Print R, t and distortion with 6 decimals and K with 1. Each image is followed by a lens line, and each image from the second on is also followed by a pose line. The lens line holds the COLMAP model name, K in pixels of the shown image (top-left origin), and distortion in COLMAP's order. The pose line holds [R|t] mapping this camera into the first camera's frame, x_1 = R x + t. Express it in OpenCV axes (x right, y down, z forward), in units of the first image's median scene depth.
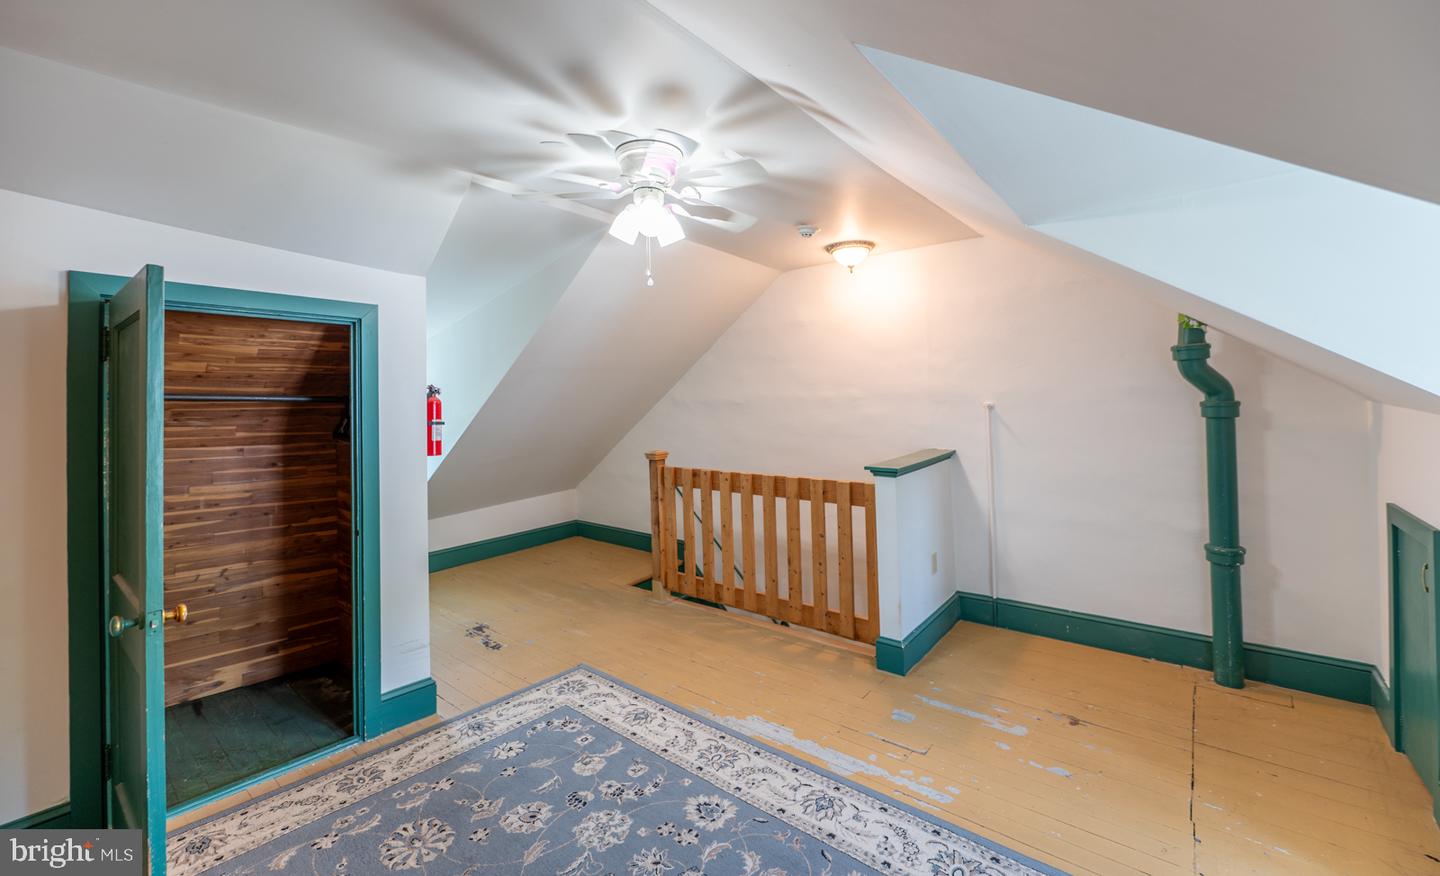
lens RADIAL K [[587.6, 0, 729.1], [0, 587.6, 398.1], [0, 0, 1]] dist [-0.004191, -0.000435]
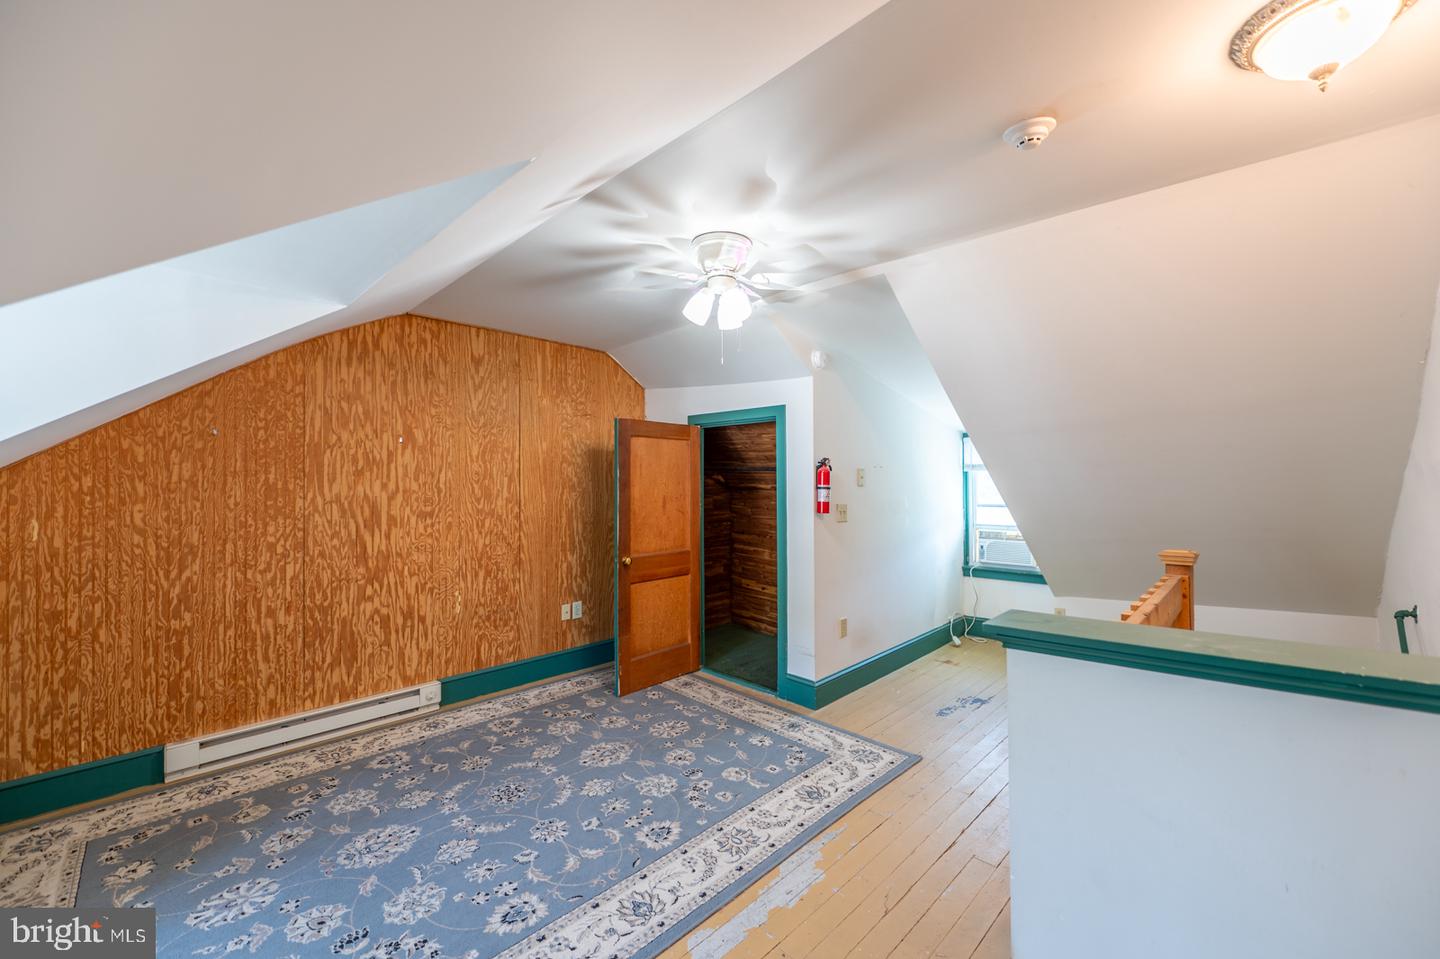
lens RADIAL K [[569.1, 0, 717.9], [0, 569.1, 482.0], [0, 0, 1]] dist [-0.014680, -0.000214]
pose [[-0.095558, 0.014359, -0.995320, 0.851705], [0.012904, 0.999830, 0.013185, 0.011937], [0.995340, -0.011584, -0.095727, 1.012284]]
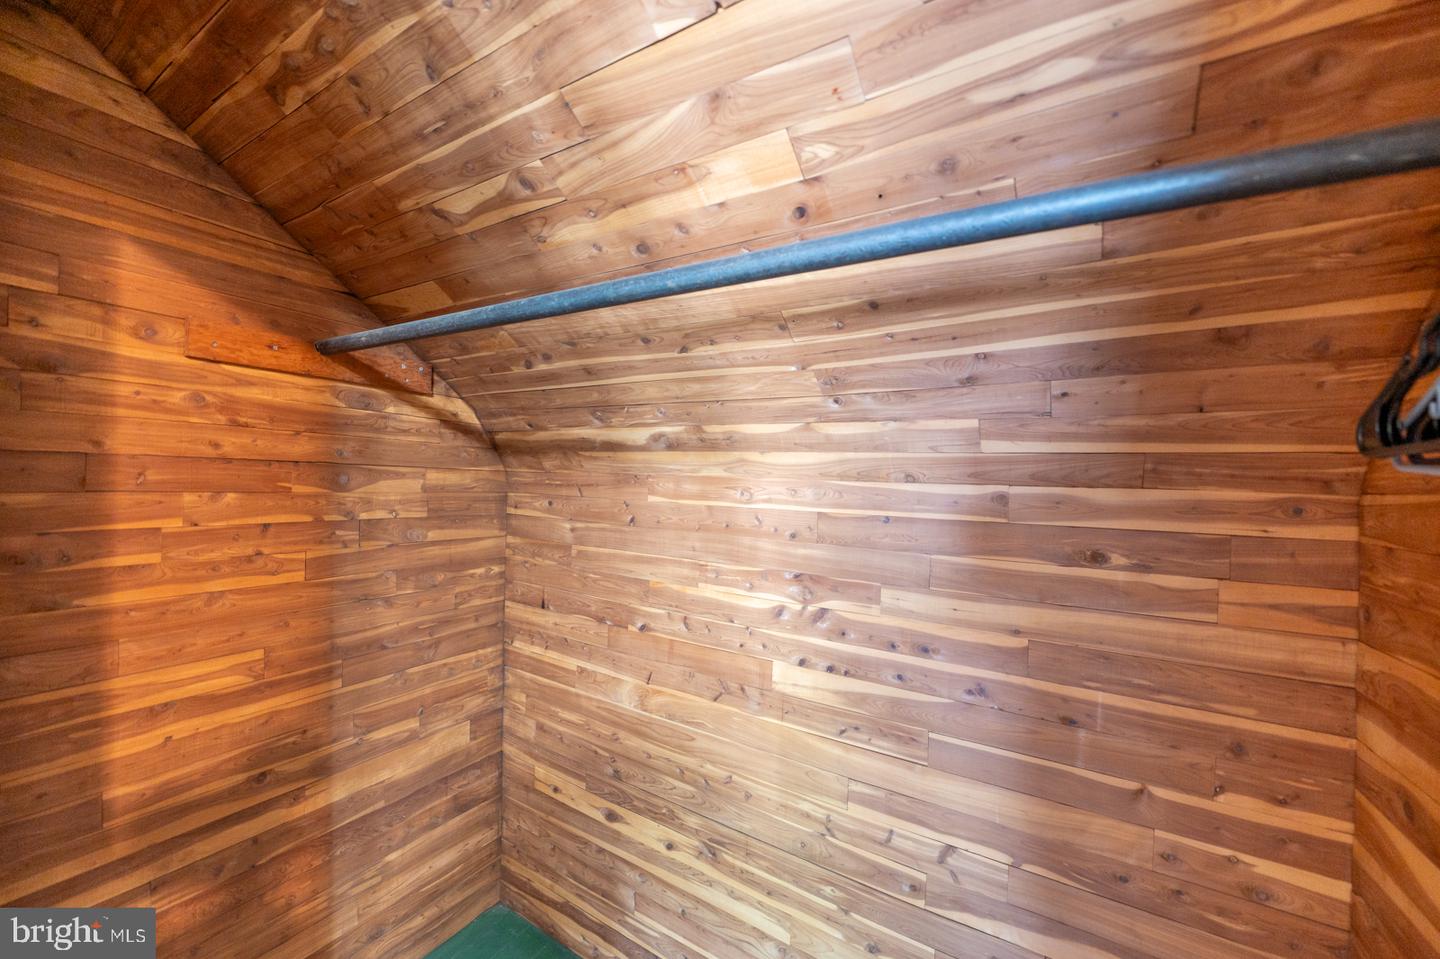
lens RADIAL K [[569.1, 0, 728.8], [0, 569.1, 488.6], [0, 0, 1]] dist [-0.014680, -0.000214]
pose [[0.199969, 0.013893, -0.979704, -0.686531], [-0.014558, 0.999831, 0.011207, 0.100339], [0.979694, 0.012022, 0.200138, 0.971346]]
